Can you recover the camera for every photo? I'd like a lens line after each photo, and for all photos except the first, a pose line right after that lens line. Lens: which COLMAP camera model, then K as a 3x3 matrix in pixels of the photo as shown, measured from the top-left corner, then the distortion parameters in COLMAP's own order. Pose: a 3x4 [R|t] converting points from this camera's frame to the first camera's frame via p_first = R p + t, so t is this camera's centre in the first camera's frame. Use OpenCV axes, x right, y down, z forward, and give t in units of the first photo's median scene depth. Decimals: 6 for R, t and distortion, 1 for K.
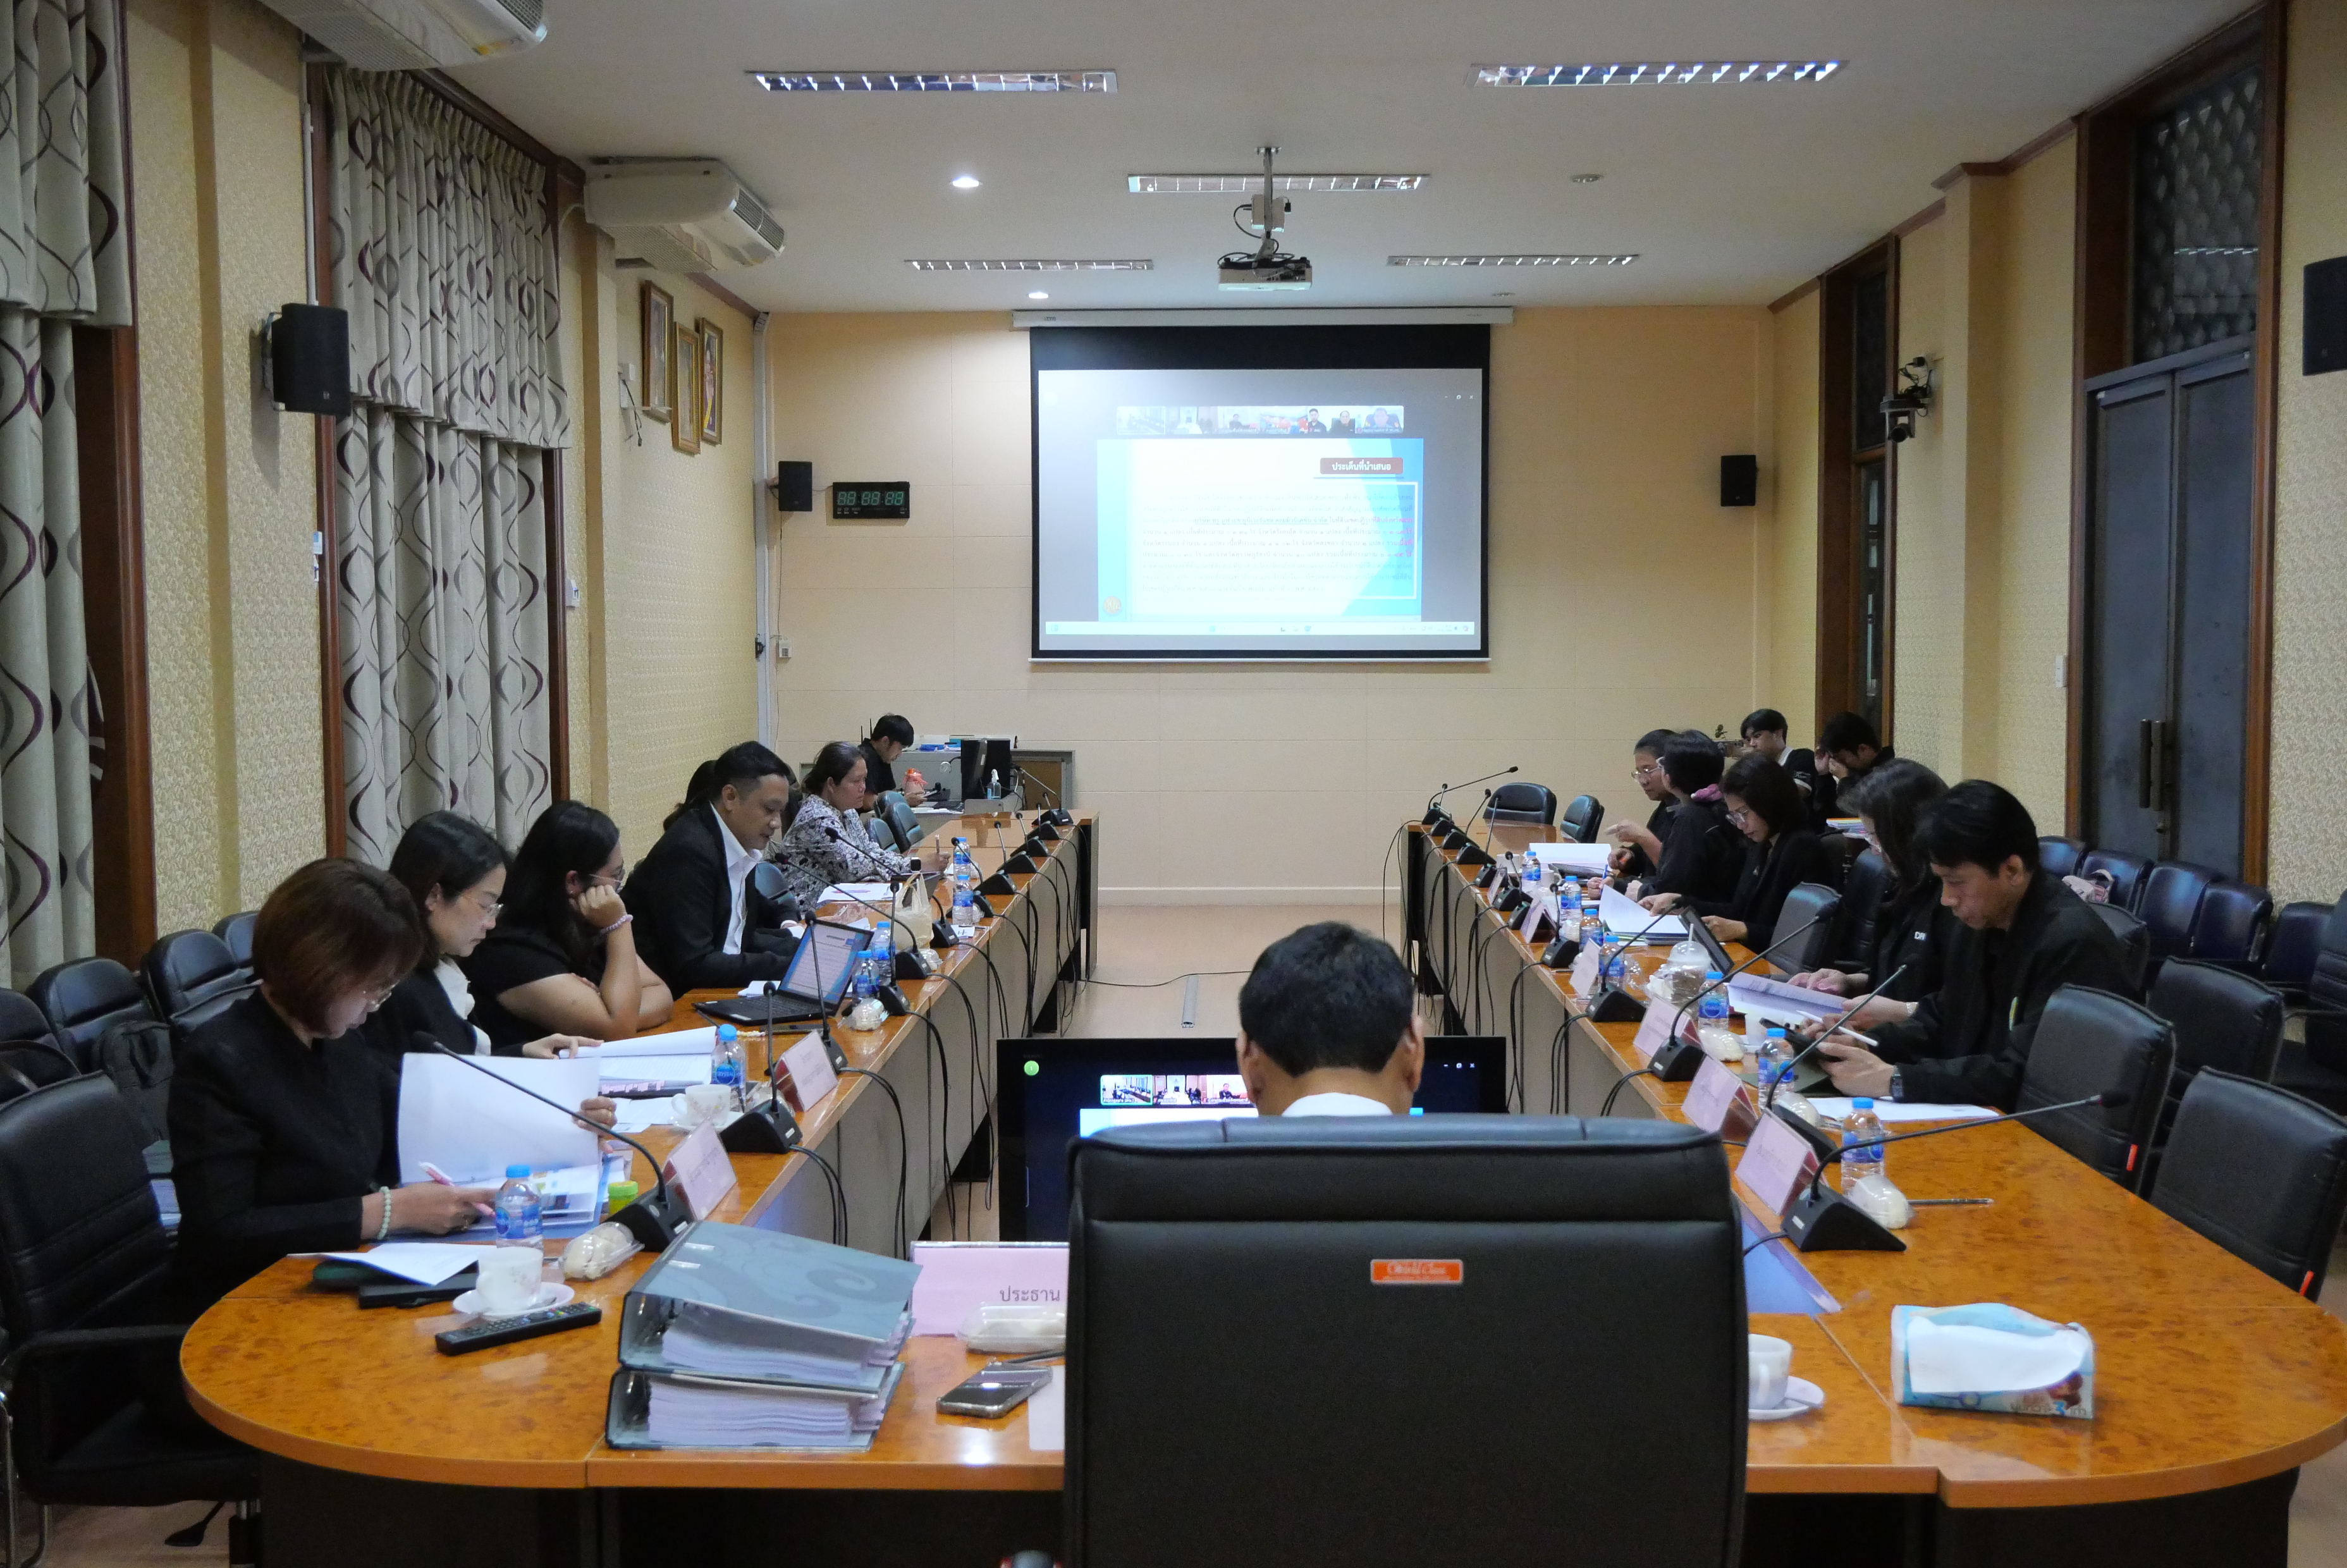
lens RADIAL K [[2539.0, 0, 1173.5], [0, 2539.0, 784.0], [0, 0, 1]] dist [0.021279, -0.009622]
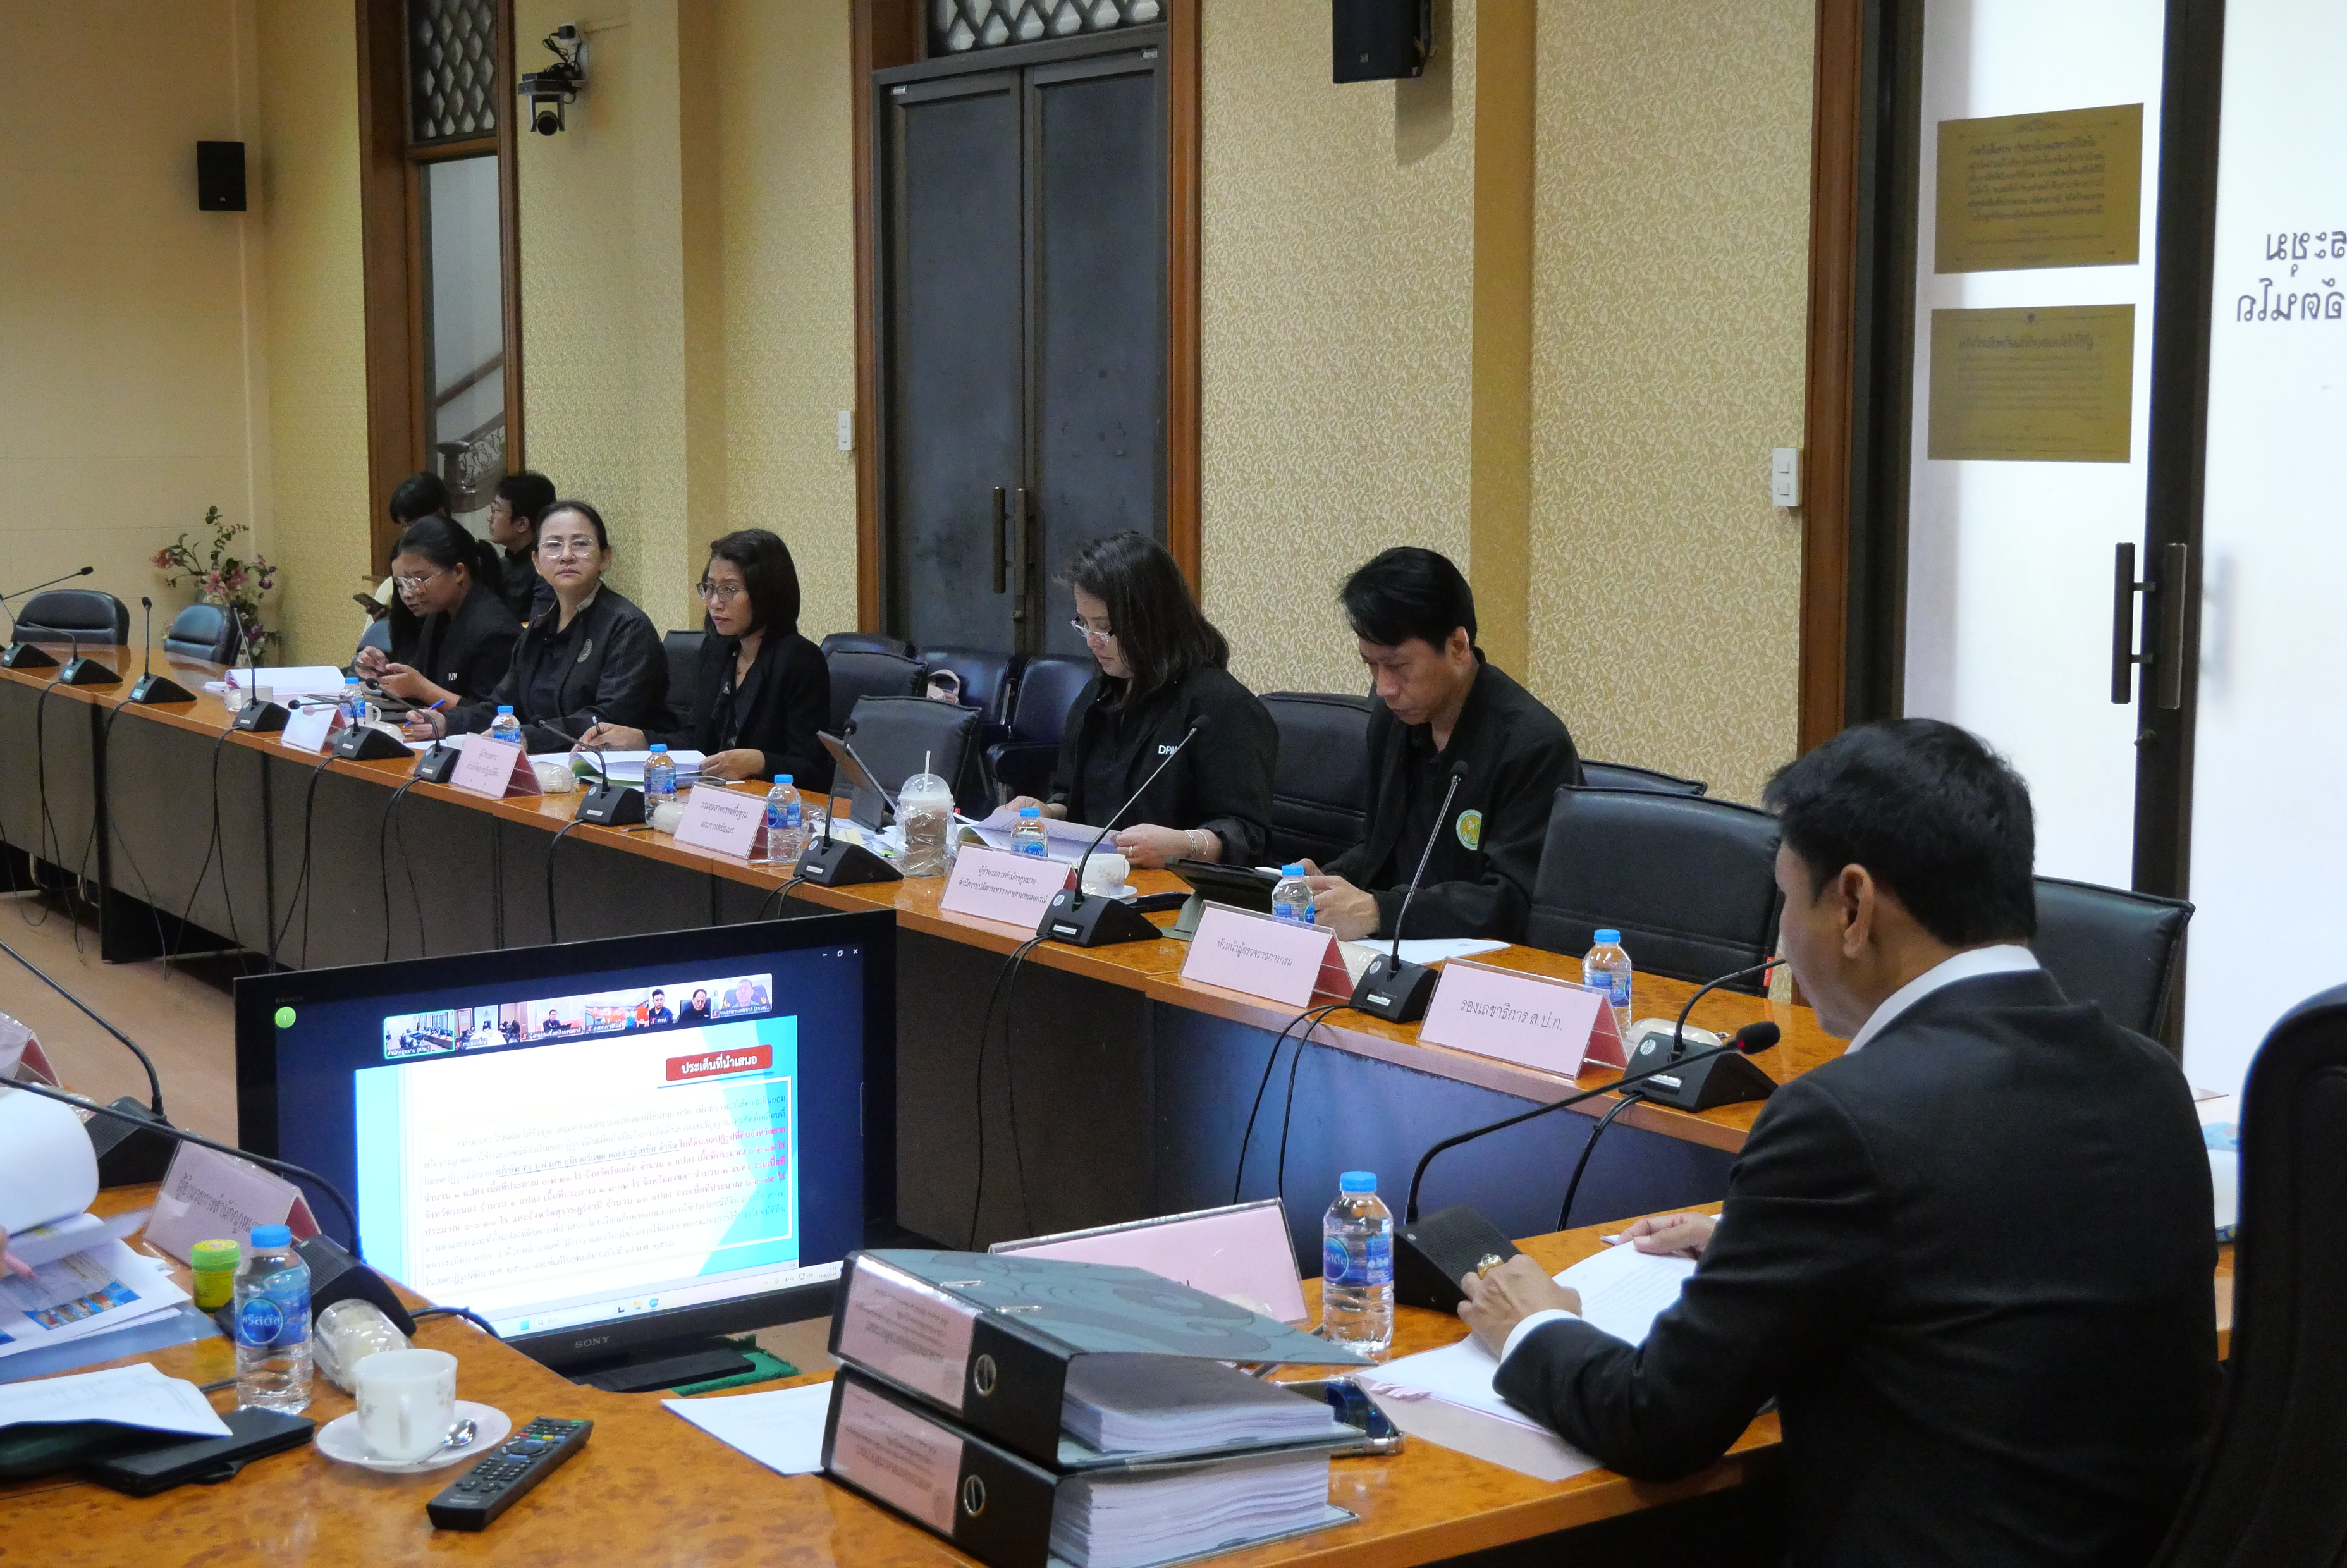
lens RADIAL K [[3272.4, 0, 1149.8], [0, 3272.4, 825.8], [0, 0, 1]] dist [-0.003694, -0.038587]
pose [[0.810984, -0.071754, 0.580651, -0.204725], [0.028990, 0.996160, 0.082611, -0.001923], [-0.584349, -0.050163, 0.809950, 0.093215]]
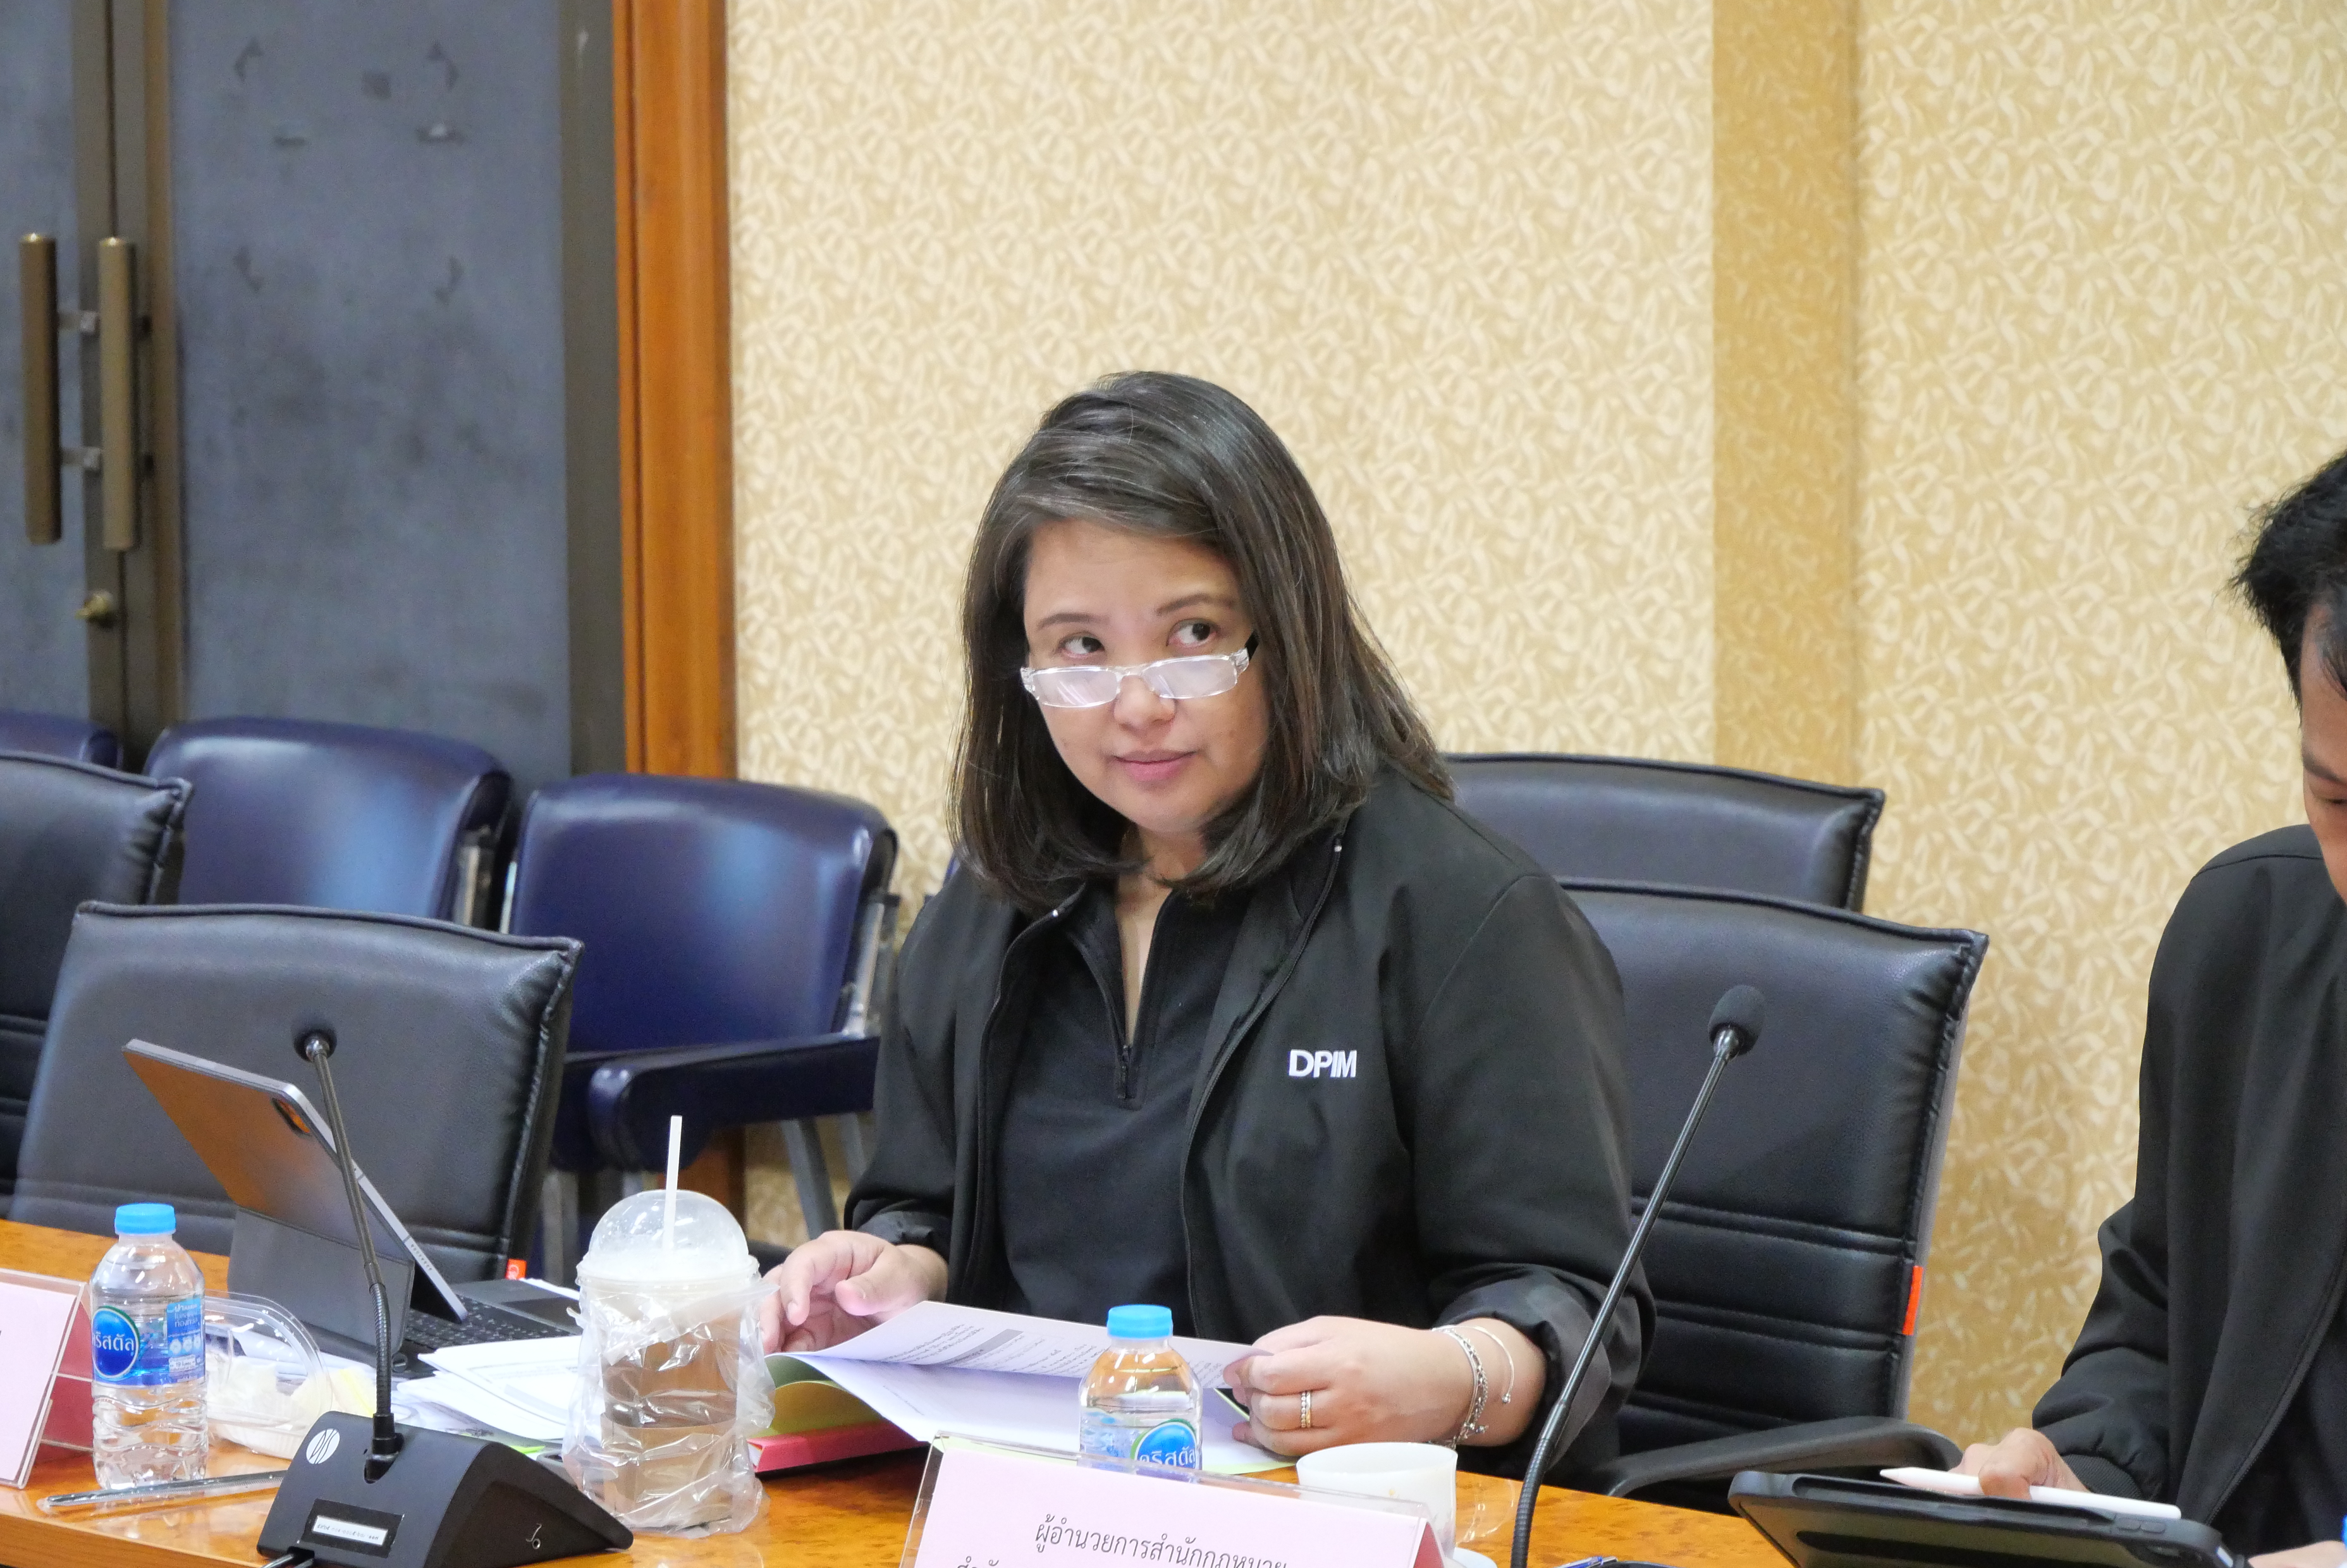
lens RADIAL K [[7917.0, 0, 1170.7], [0, 7917.0, 749.4], [0, 0, 1]] dist [0.053987, 0.796551]
pose [[0.666112, -0.073138, 0.742257, -0.195090], [0.047094, 0.997319, 0.056007, -0.011356], [-0.744363, -0.002351, 0.667771, 0.301814]]
